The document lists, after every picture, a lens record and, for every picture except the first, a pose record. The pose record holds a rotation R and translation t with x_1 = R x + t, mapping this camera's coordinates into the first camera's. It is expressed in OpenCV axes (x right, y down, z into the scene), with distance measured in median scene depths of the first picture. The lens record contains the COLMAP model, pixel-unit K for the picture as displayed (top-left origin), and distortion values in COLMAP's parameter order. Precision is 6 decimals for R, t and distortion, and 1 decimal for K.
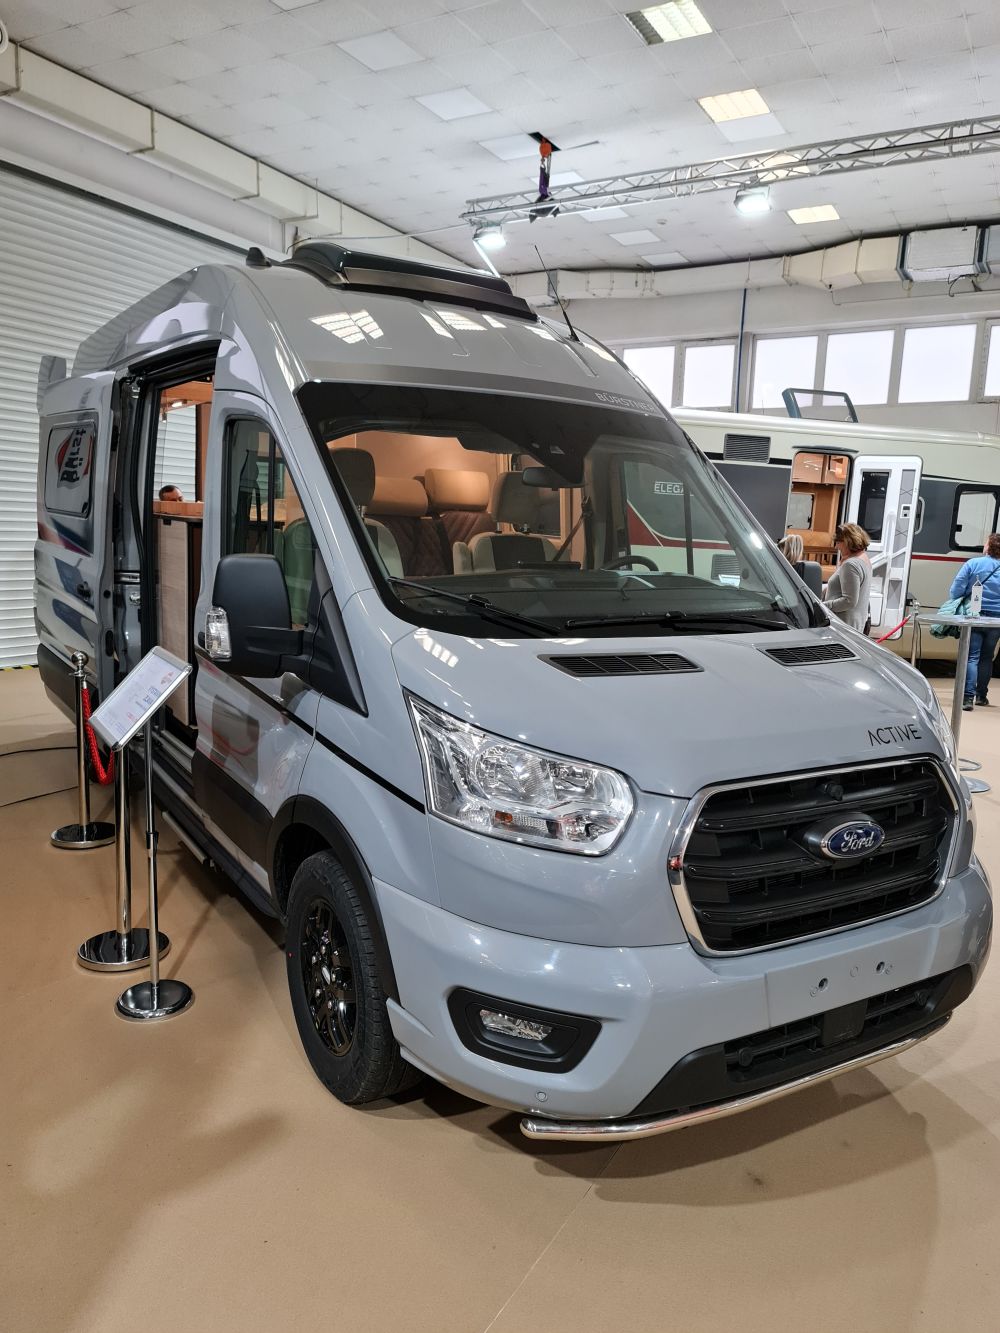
lens RADIAL K [[972.4, 0, 430.8], [0, 972.4, 656.7], [0, 0, 1]] dist [0.072445, -0.061385]
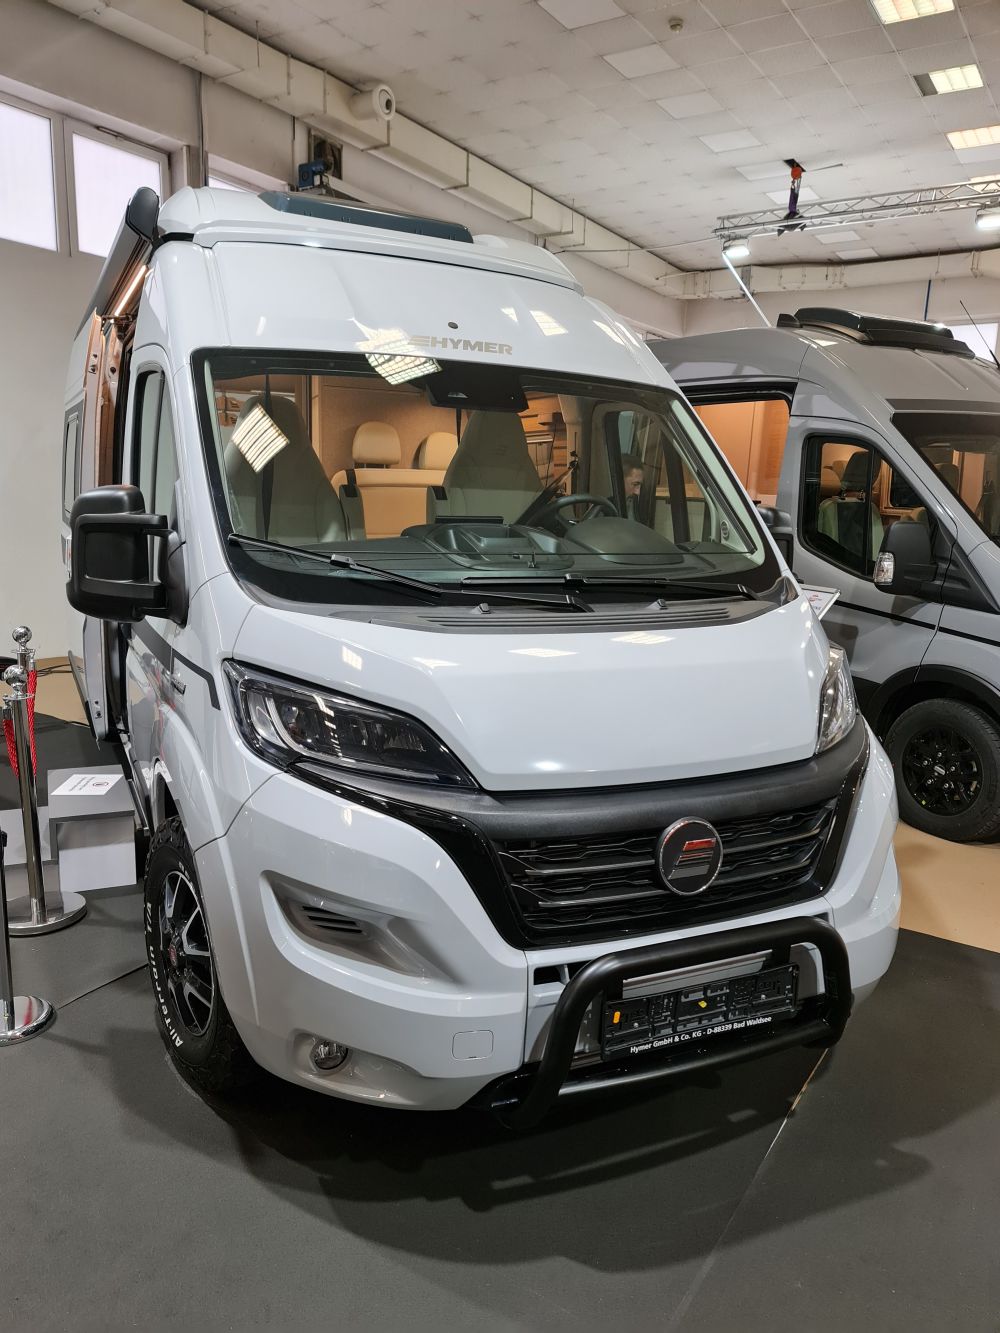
lens RADIAL K [[972.4, 0, 498.8], [0, 972.4, 672.5], [0, 0, 1]] dist [0.072445, -0.061385]
pose [[0.999505, -0.006674, -0.030751, -0.193852], [0.007746, 0.999361, 0.034880, 0.021195], [0.030498, -0.035101, 0.998918, -0.171836]]
